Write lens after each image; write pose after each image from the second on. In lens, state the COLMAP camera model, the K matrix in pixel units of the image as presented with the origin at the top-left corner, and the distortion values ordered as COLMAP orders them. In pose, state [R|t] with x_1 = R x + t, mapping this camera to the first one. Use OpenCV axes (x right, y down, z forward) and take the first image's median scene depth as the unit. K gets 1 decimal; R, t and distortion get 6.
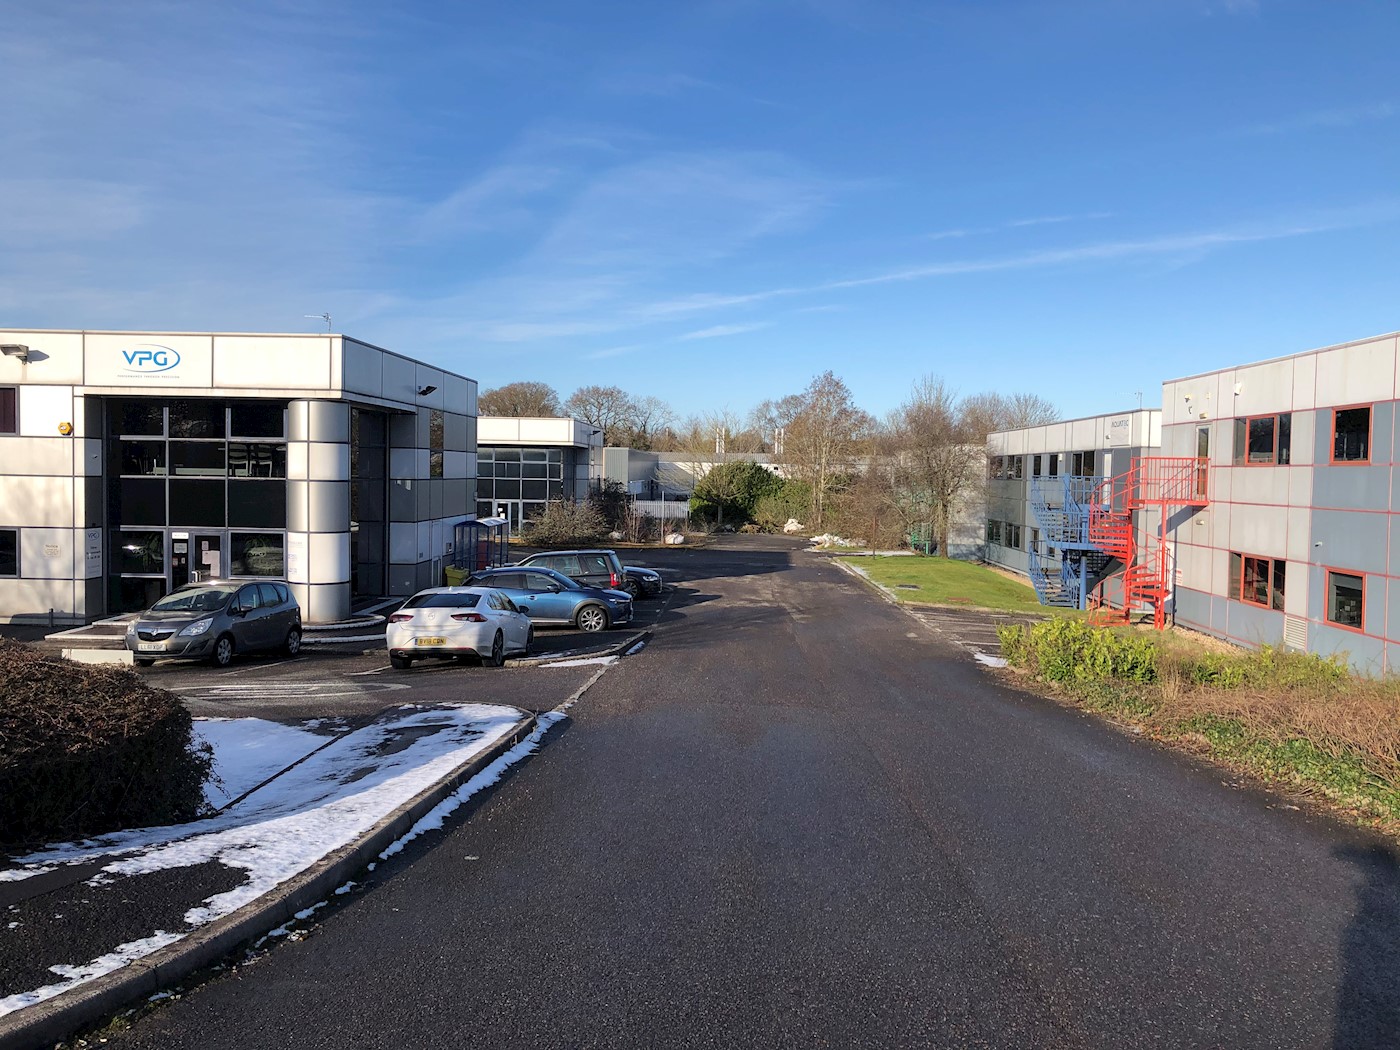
lens RADIAL K [[1123.6, 0, 702.7], [0, 1123.6, 567.7], [0, 0, 1]] dist [0.065338, -0.152474]
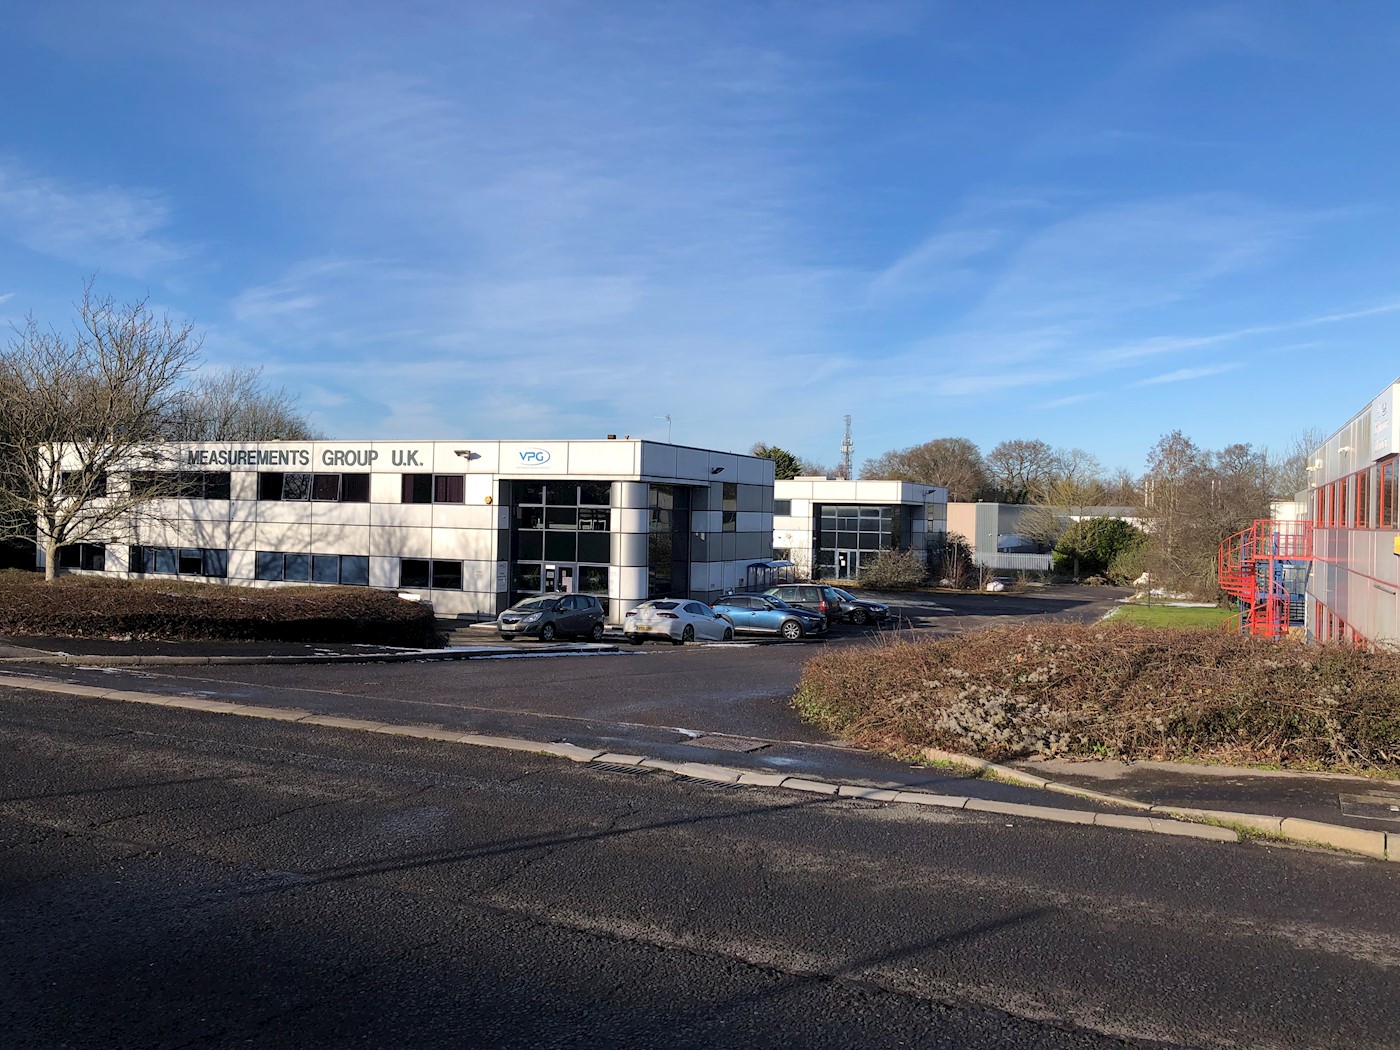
lens RADIAL K [[1151.5, 0, 700.0], [0, 1151.5, 525.0], [0, 0, 1]] dist [-0.000711, 0.008088]
pose [[0.920663, 0.005766, -0.390317, 0.354933], [-0.038316, 0.996397, -0.075659, 0.026621], [0.388474, 0.084612, 0.917567, -0.394622]]
